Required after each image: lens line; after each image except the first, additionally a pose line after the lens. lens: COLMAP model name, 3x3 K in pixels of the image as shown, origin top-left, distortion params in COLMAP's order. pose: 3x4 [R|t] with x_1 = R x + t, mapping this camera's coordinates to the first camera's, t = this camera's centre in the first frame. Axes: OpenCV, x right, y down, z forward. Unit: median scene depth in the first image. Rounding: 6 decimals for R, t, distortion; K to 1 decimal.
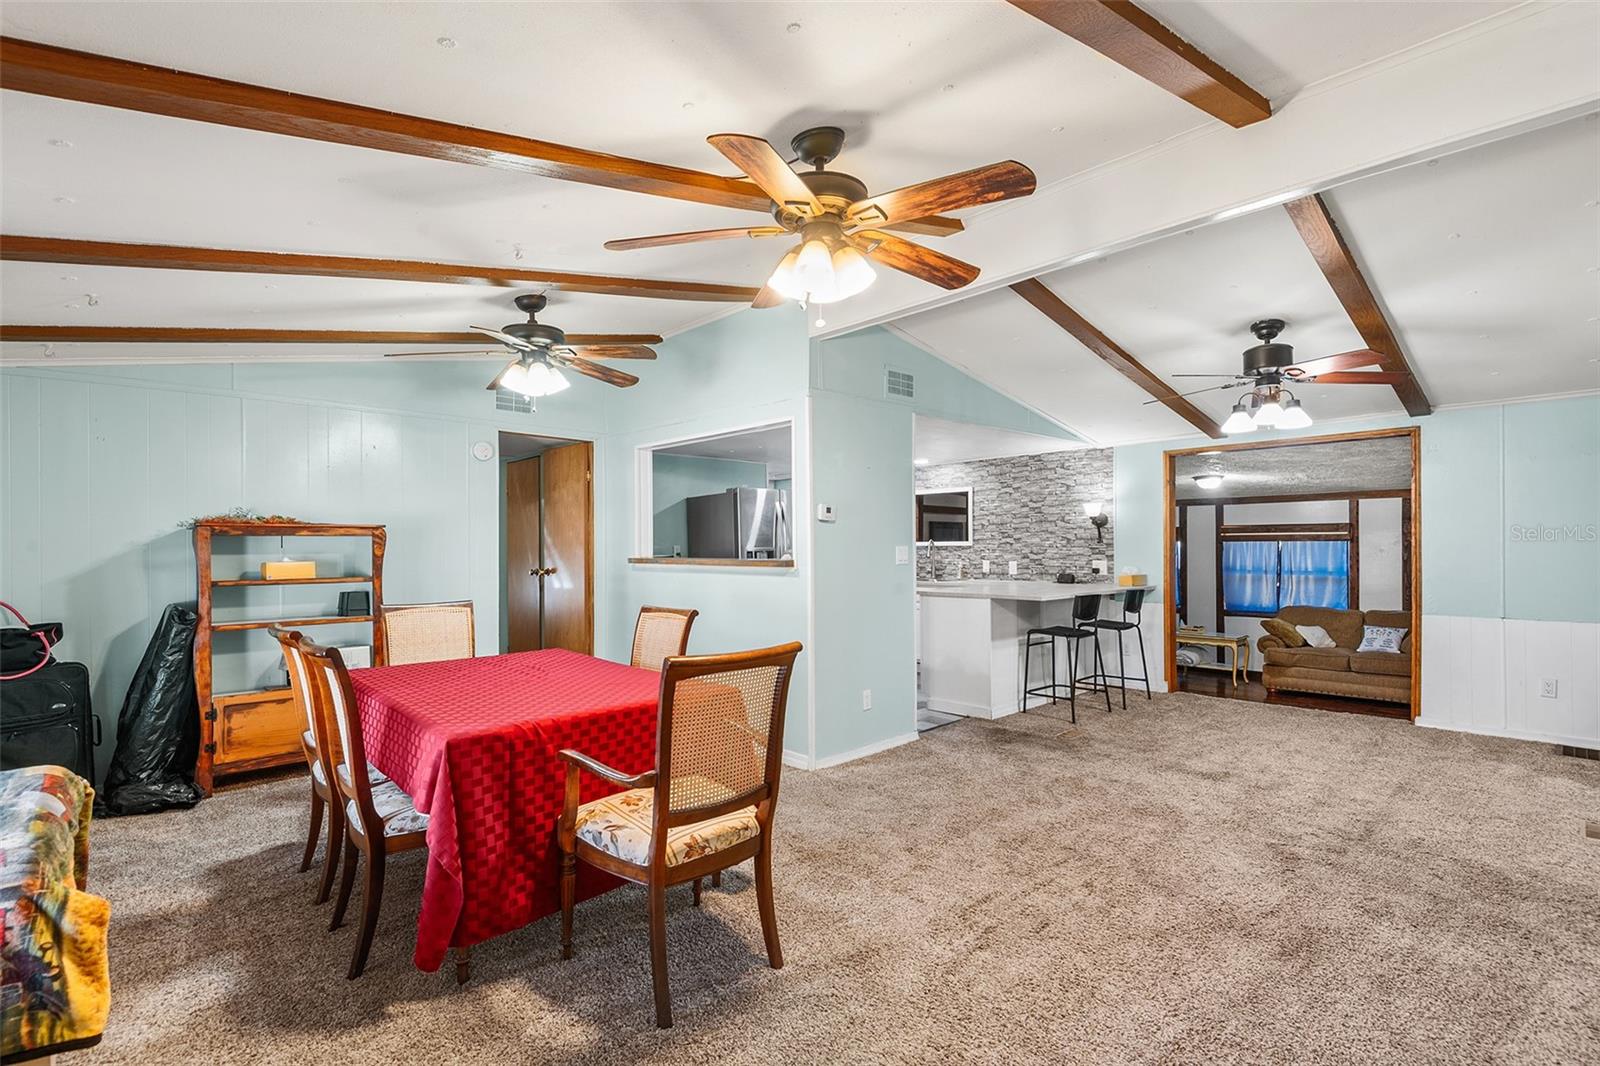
lens RADIAL K [[742.7, 0, 794.0], [0, 742.7, 542.2], [0, 0, 1]] dist [0.028881, -0.017498]
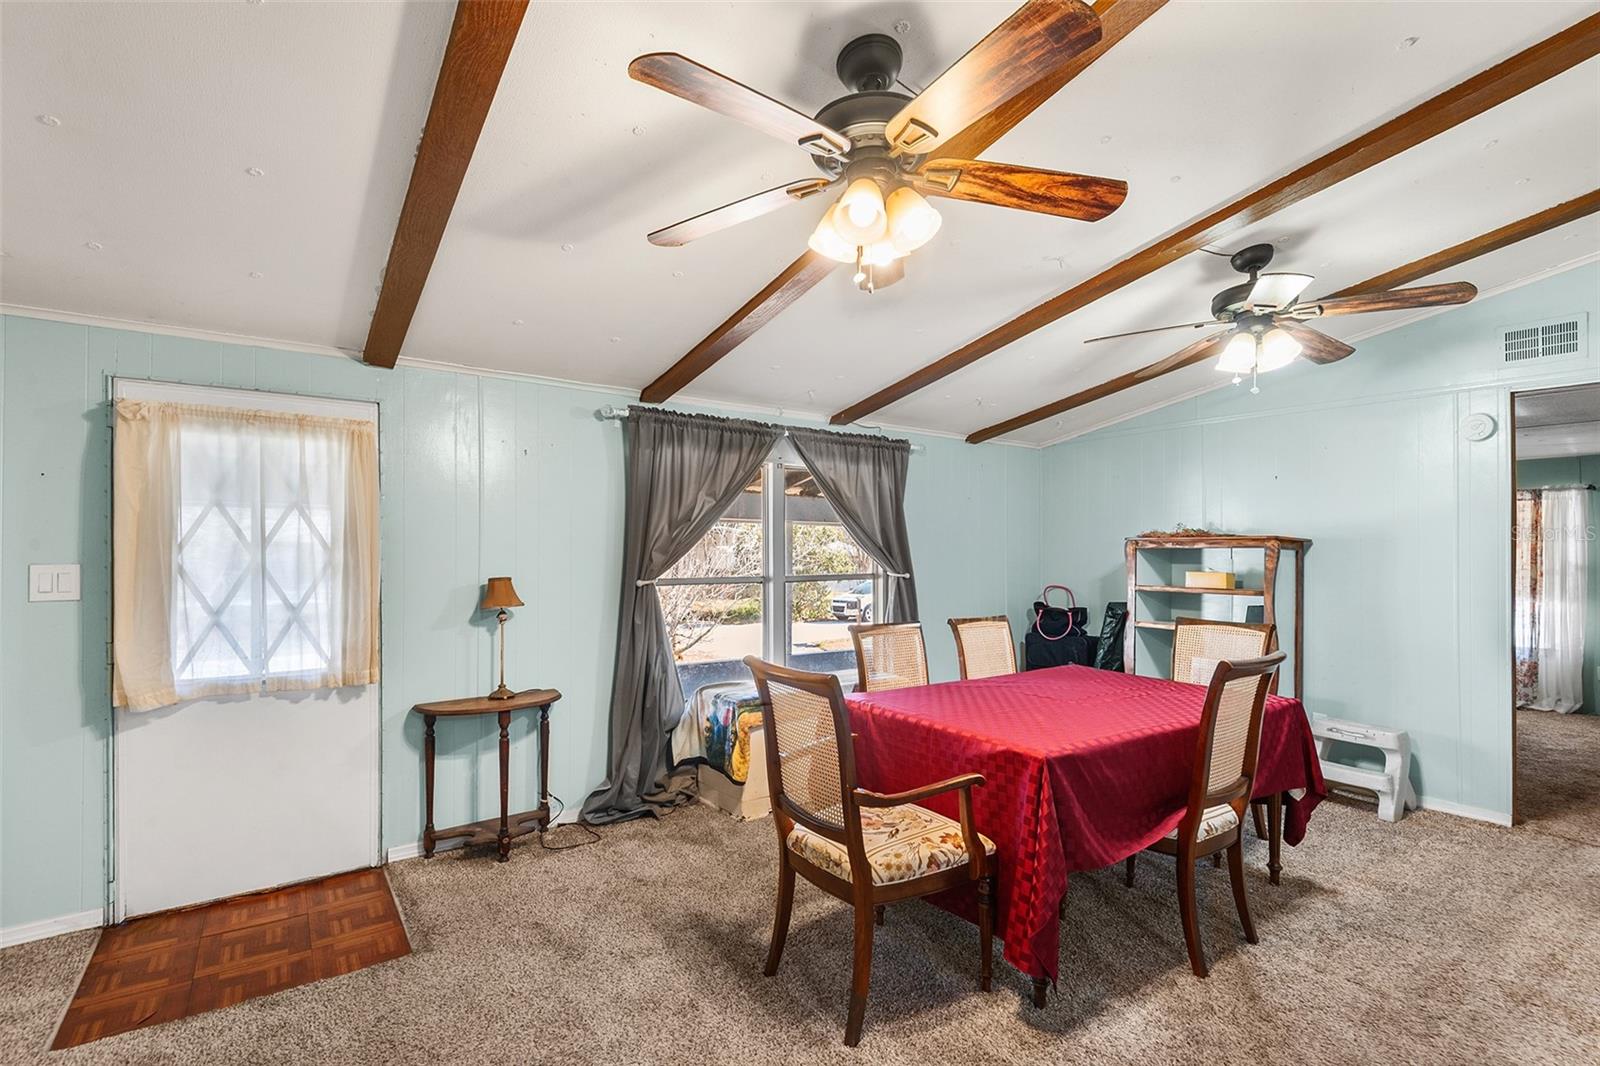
lens RADIAL K [[742.7, 0, 796.7], [0, 742.7, 540.6], [0, 0, 1]] dist [0.028881, -0.017498]
pose [[-0.122986, -0.011708, -0.992339, 0.346904], [-0.003534, 0.999929, -0.011360, -0.003699], [0.992402, 0.002109, -0.123018, 0.420925]]
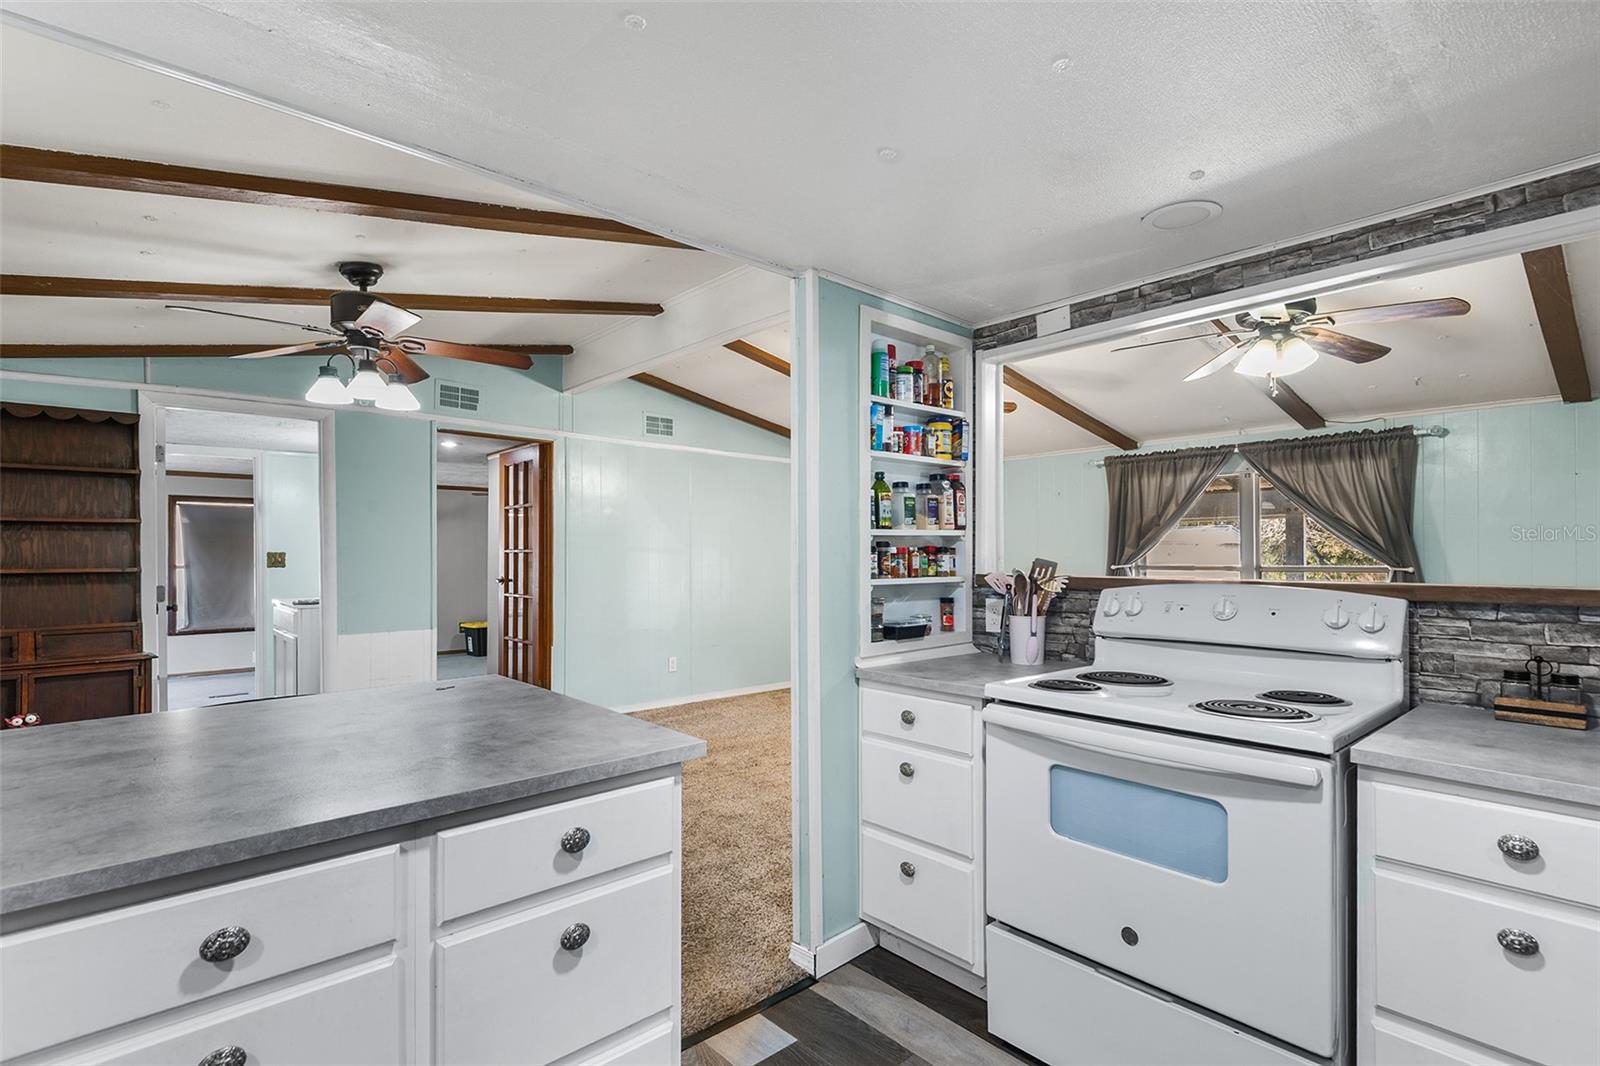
lens RADIAL K [[742.7, 0, 786.1], [0, 742.7, 546.8], [0, 0, 1]] dist [0.028881, -0.017498]
pose [[-0.999556, 0.007516, 0.028829, 0.138679], [0.007300, 0.999945, -0.007570, 0.003318], [-0.028884, -0.007356, -0.999556, 1.291665]]
